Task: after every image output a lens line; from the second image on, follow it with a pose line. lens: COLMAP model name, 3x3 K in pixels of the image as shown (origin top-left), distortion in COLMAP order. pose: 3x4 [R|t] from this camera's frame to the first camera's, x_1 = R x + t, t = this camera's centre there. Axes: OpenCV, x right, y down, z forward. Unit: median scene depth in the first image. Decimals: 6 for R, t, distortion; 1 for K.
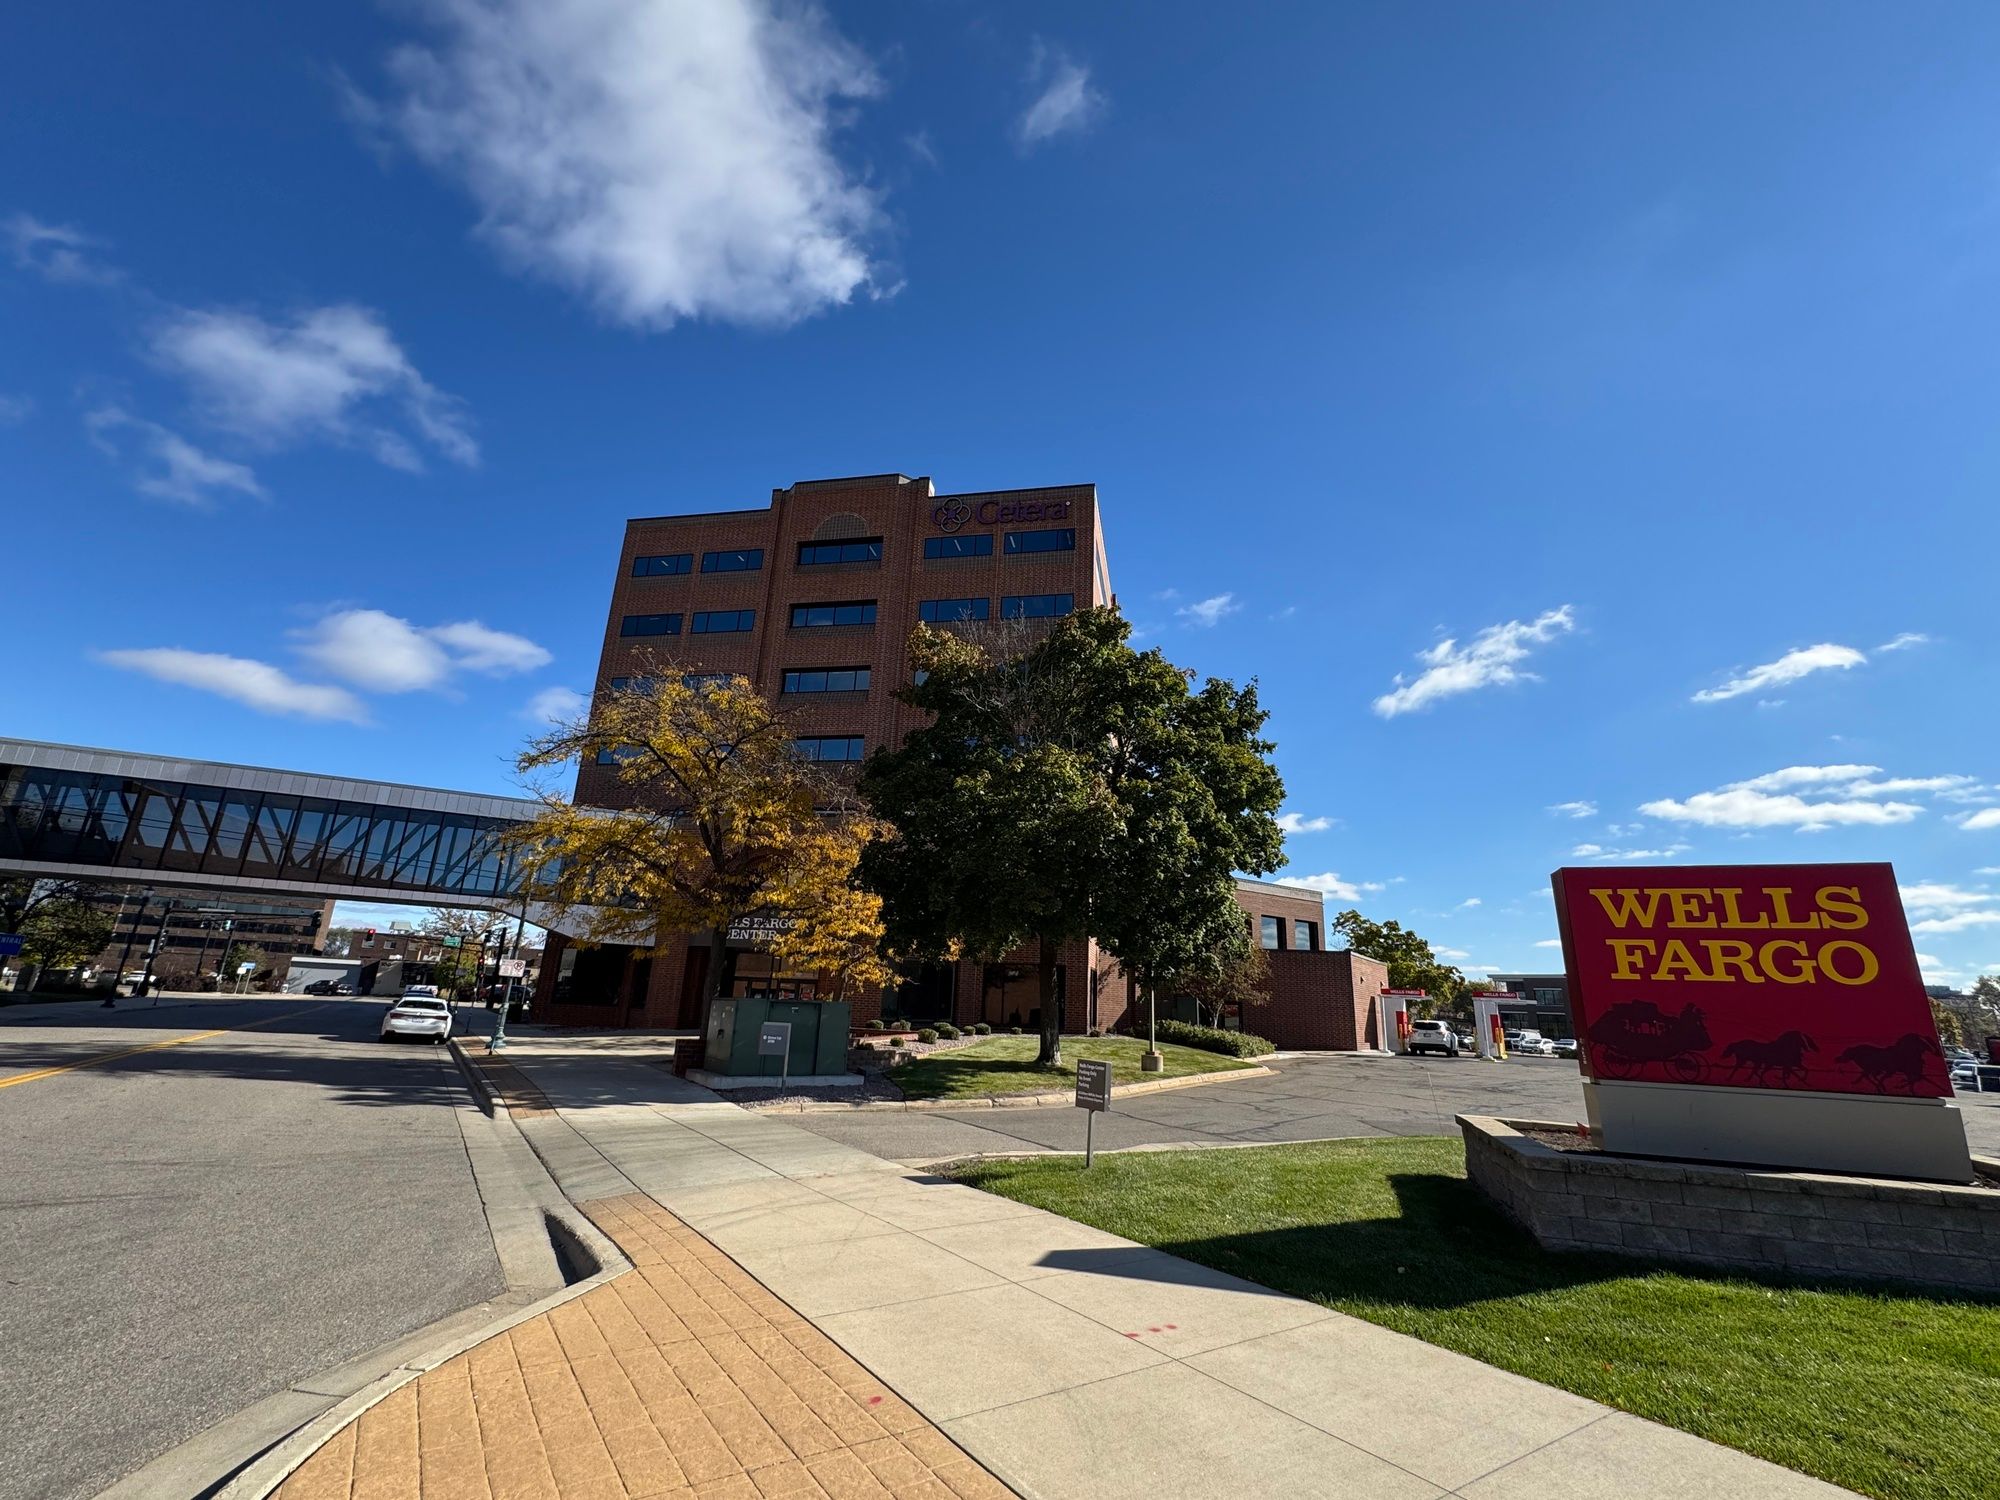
lens RADIAL K [[845.4, 0, 997.9], [0, 845.4, 750.4], [0, 0, 1]] dist [-0.001791, 0.000499]
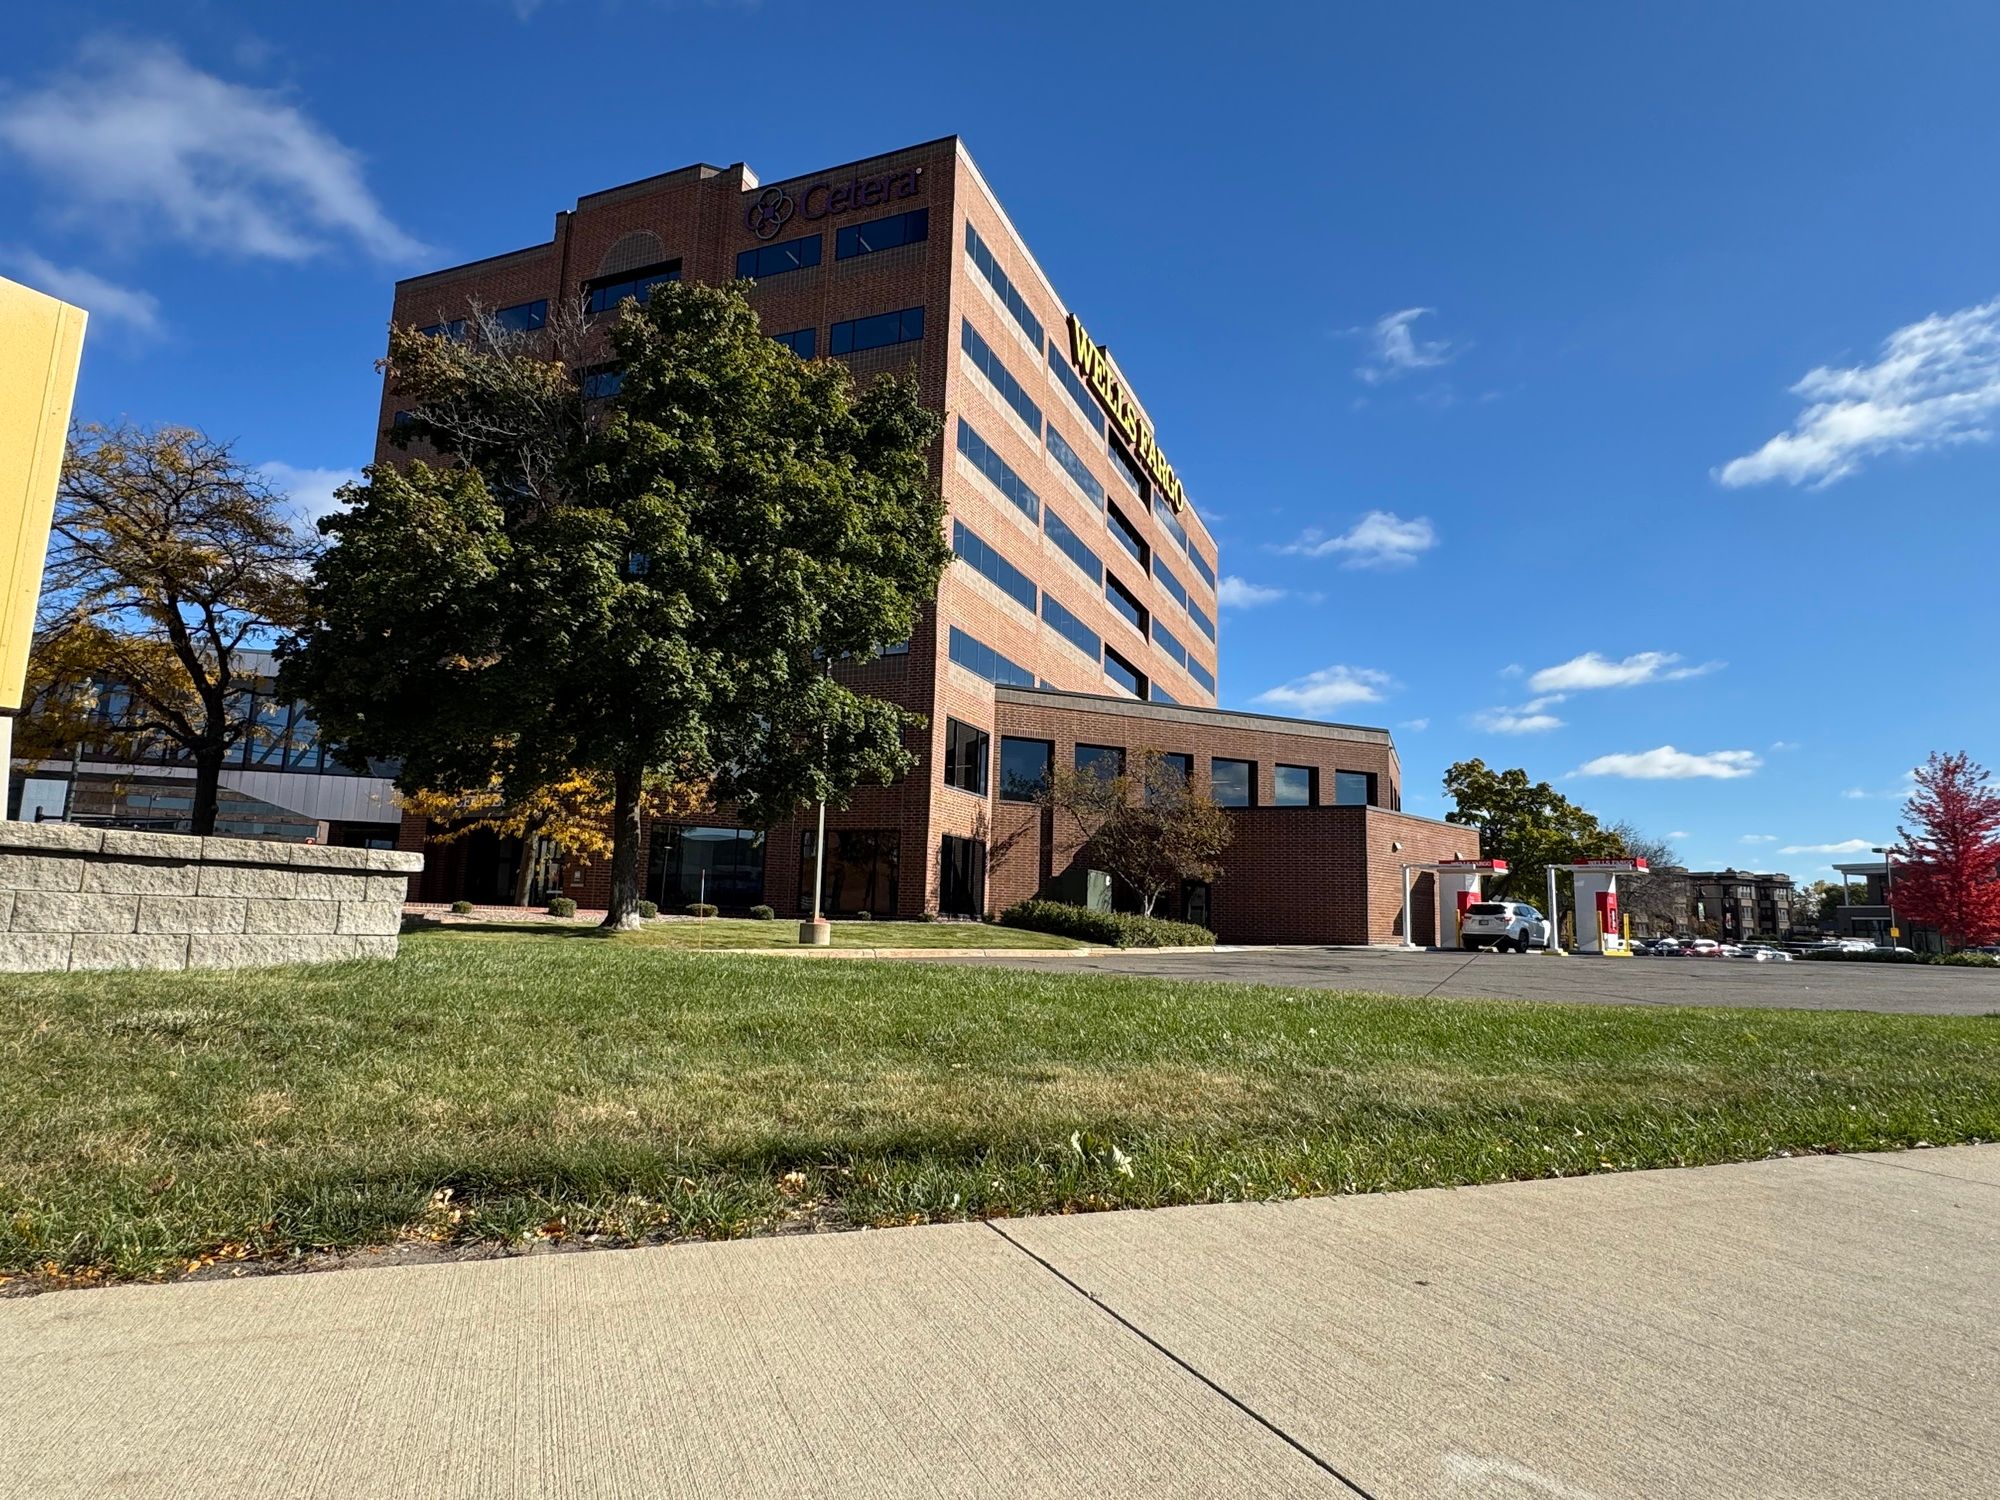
lens RADIAL K [[1125.0, 0, 996.3], [0, 1125.0, 748.4], [0, 0, 1]] dist [-0.000543, 0.000904]
pose [[0.981014, -0.044460, -0.188773, 0.549490], [0.068001, 0.990427, 0.120122, 0.117791], [0.181625, -0.130679, 0.974646, 0.129413]]
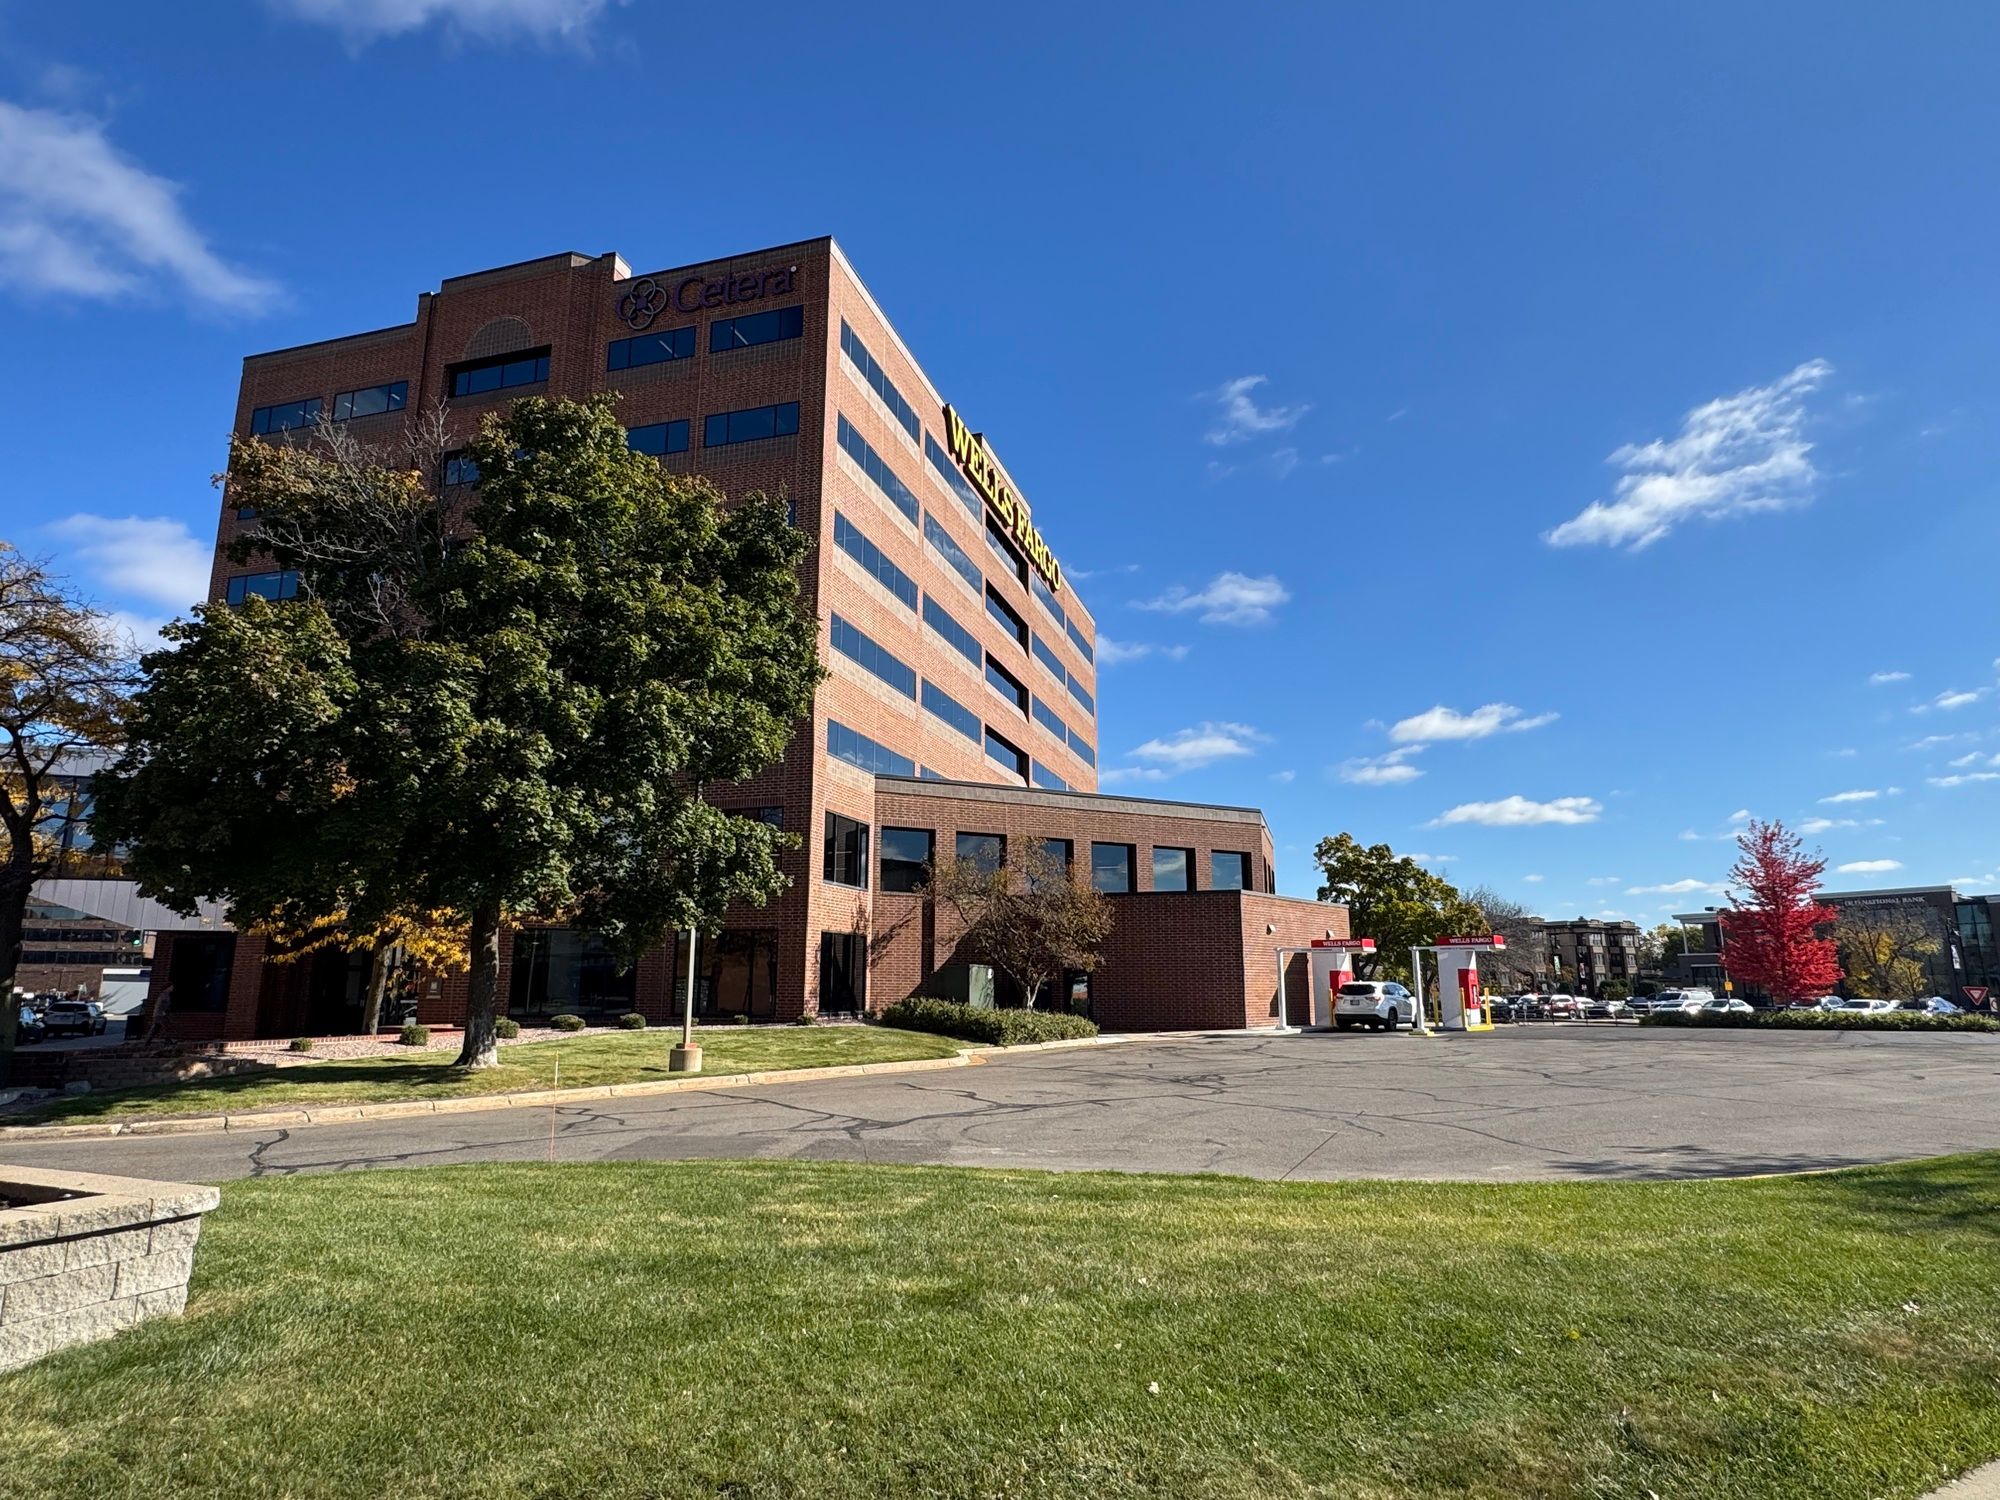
lens RADIAL K [[1124.6, 0, 993.1], [0, 1124.6, 749.4], [0, 0, 1]] dist [-0.001404, 0.000173]
pose [[0.994011, -0.063898, -0.088651, 0.560776], [0.070872, 0.994439, 0.077894, 0.067784], [0.083180, -0.083711, 0.993012, 0.137335]]
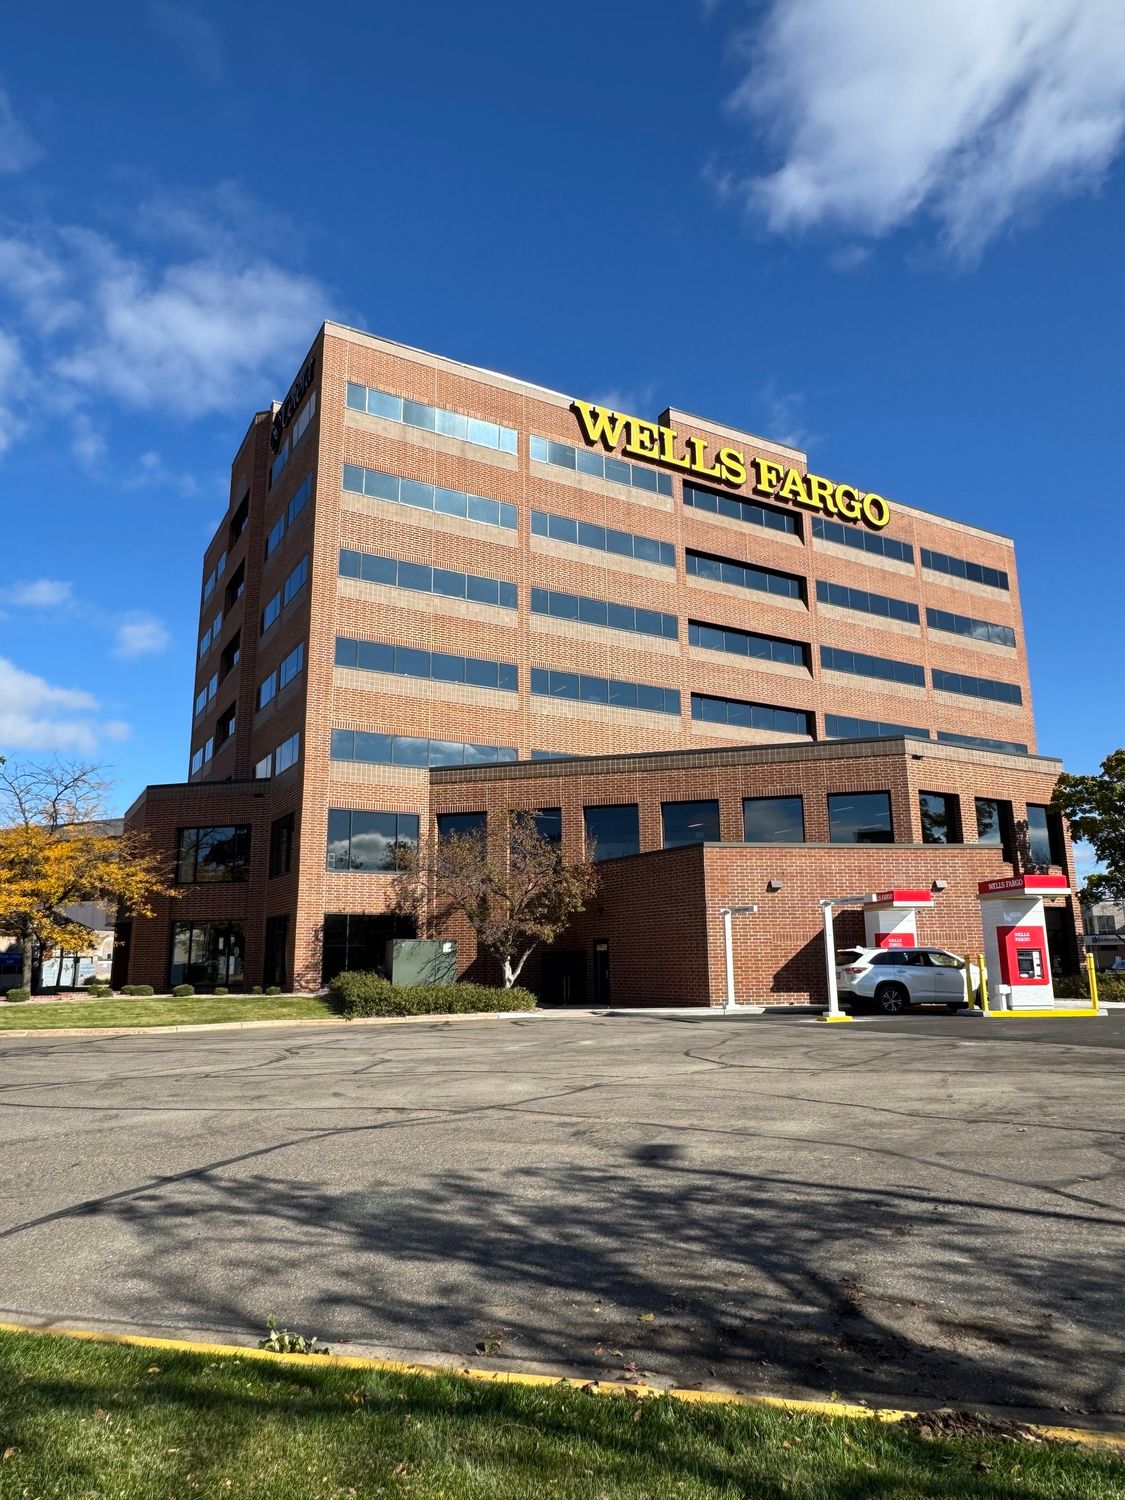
lens RADIAL K [[972.8, 0, 562.9], [0, 972.8, 749.0], [0, 0, 1]] dist [-0.000595, 0.000098]
pose [[0.655966, -0.212100, -0.724378, 1.582039], [0.254911, 0.965572, -0.051886, 0.341462], [0.710443, -0.150616, 0.687448, 0.871693]]
